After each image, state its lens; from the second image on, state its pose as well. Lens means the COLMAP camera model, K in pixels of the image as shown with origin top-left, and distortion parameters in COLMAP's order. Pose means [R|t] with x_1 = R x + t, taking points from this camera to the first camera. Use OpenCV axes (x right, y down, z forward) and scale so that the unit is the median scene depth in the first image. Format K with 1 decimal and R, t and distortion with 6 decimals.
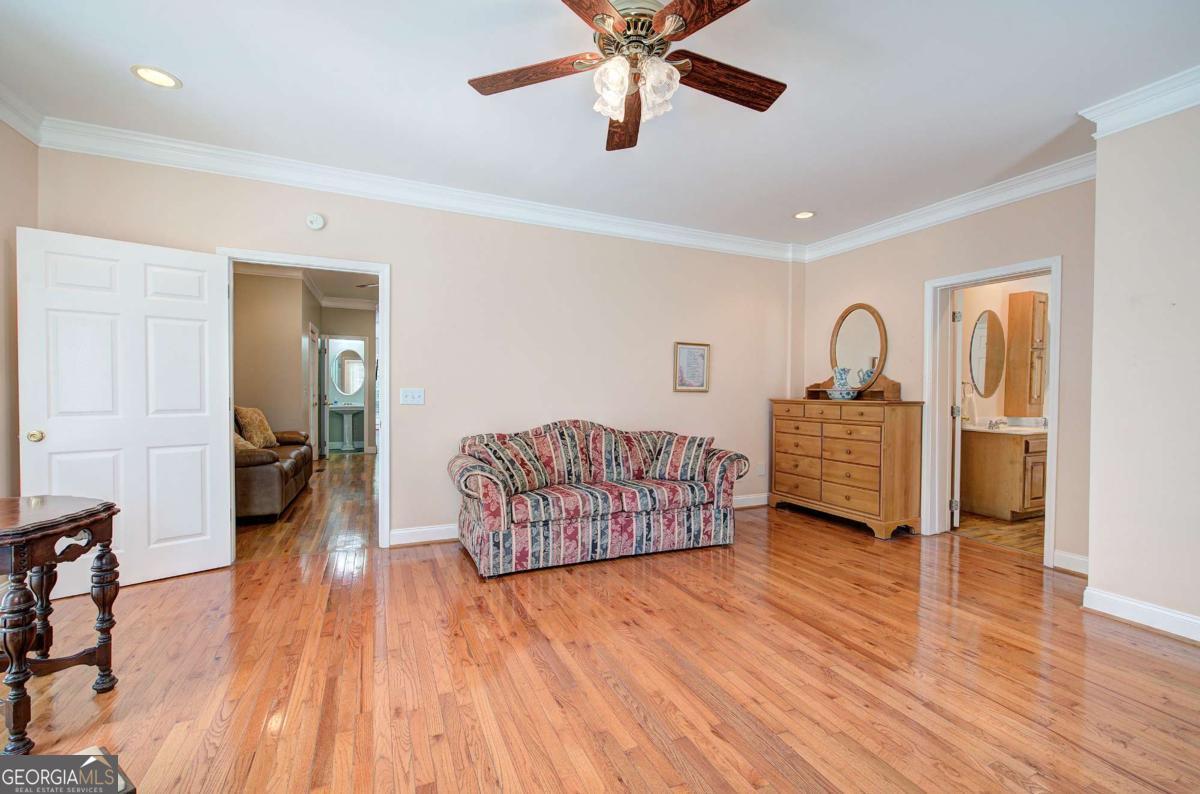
lens RADIAL K [[508.5, 0, 603.9], [0, 508.5, 395.6], [0, 0, 1]] dist [-0.003003, 0.000850]
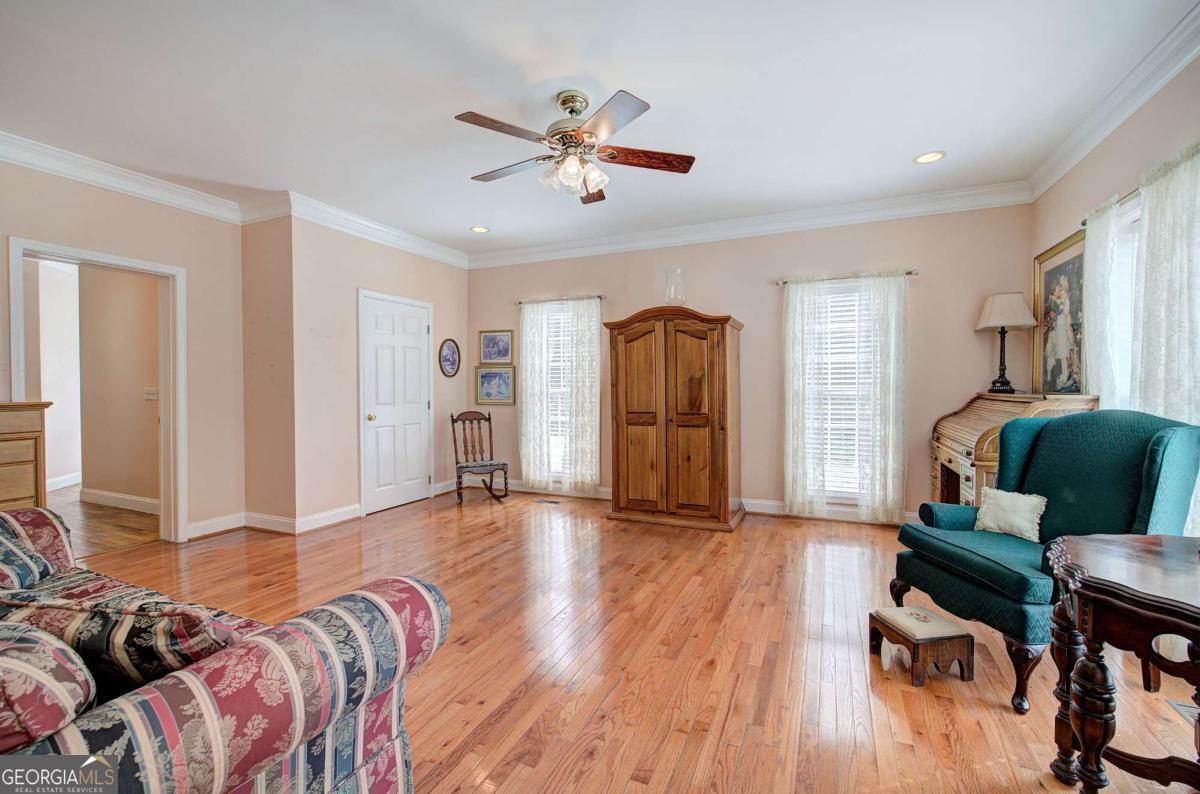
lens RADIAL K [[508.5, 0, 606.3], [0, 508.5, 396.0], [0, 0, 1]] dist [-0.003003, 0.000850]
pose [[-0.678554, -0.014000, 0.734417, -0.974145], [0.003252, 0.999751, 0.022063, -0.019872], [-0.734543, 0.017359, -0.678340, 1.744295]]
